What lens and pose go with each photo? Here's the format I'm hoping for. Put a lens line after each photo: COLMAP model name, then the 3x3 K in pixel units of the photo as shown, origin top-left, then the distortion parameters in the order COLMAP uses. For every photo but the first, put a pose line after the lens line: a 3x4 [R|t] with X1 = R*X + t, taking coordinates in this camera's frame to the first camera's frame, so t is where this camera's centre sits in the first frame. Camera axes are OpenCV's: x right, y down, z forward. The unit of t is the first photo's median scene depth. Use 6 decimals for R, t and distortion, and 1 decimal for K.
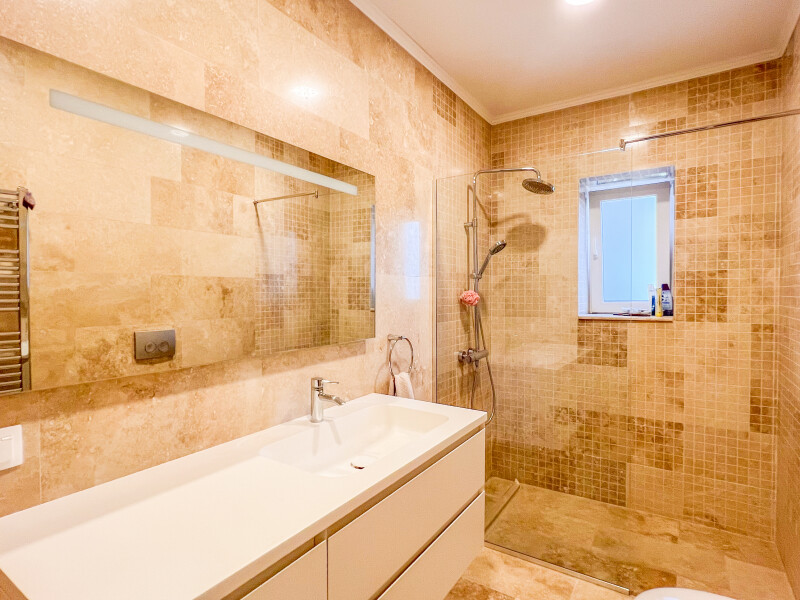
lens RADIAL K [[429.7, 0, 403.1], [0, 429.7, 299.7], [0, 0, 1]] dist [0.002527, 0.002835]
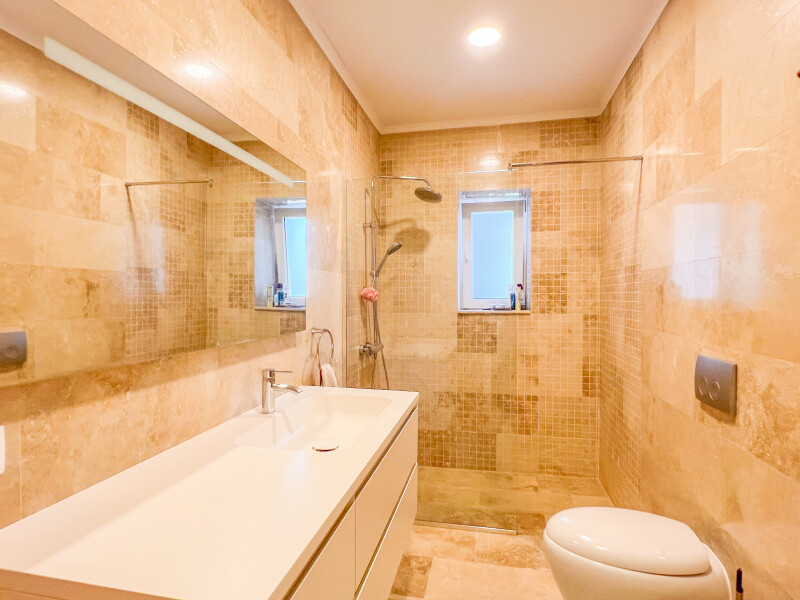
lens RADIAL K [[429.7, 0, 405.7], [0, 429.7, 298.5], [0, 0, 1]] dist [0.002527, 0.002835]
pose [[0.932878, 0.000454, 0.360193, -0.152737], [0.003399, 0.999944, -0.010063, 0.017831], [-0.360177, 0.010612, 0.932823, -0.022876]]
